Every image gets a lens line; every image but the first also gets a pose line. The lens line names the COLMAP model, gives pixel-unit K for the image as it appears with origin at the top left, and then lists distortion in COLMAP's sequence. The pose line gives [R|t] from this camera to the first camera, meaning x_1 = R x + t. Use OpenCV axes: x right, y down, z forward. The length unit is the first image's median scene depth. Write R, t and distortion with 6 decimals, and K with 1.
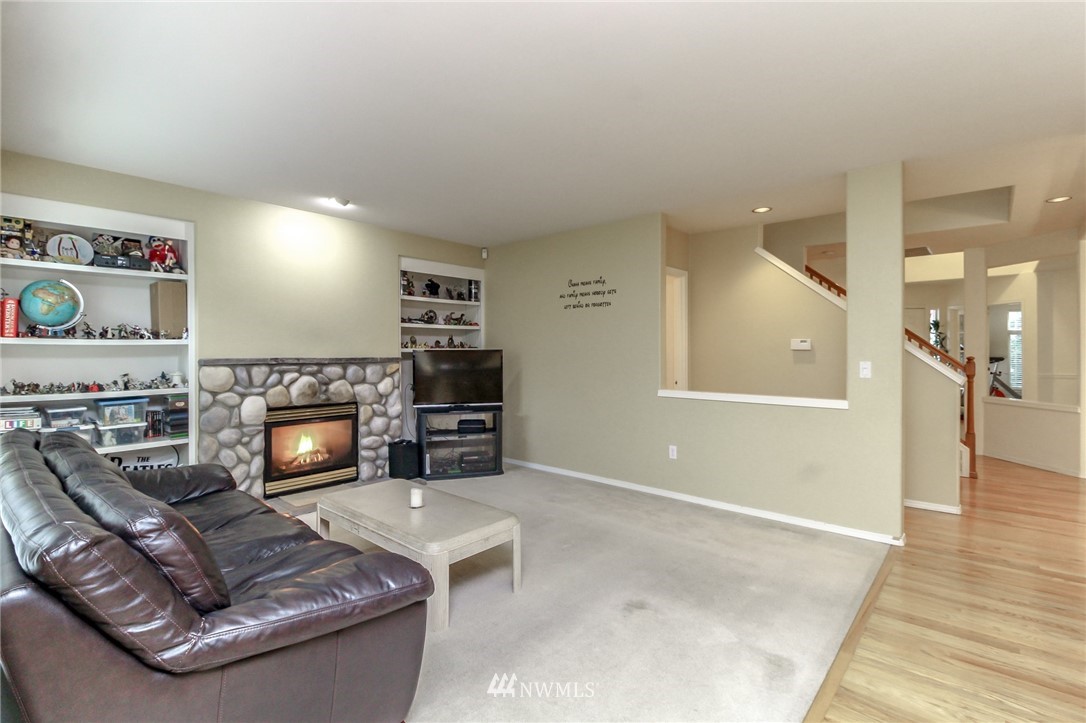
lens RADIAL K [[499.1, 0, 552.0], [0, 499.1, 358.4], [0, 0, 1]] dist [-0.001476, -0.007251]
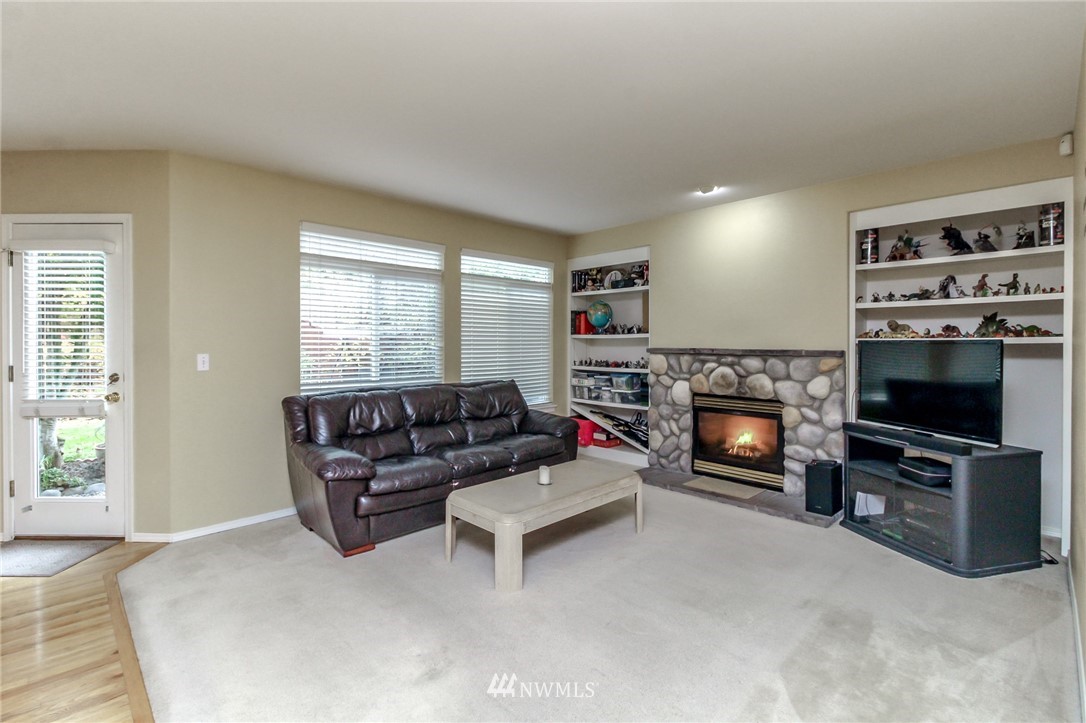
lens RADIAL K [[499.1, 0, 544.2], [0, 499.1, 347.3], [0, 0, 1]] dist [-0.001476, -0.007251]
pose [[-0.096223, 0.011845, -0.995289, 0.526418], [-0.013128, 0.999827, 0.013168, -0.012184], [0.995273, 0.014333, -0.096051, 0.702140]]
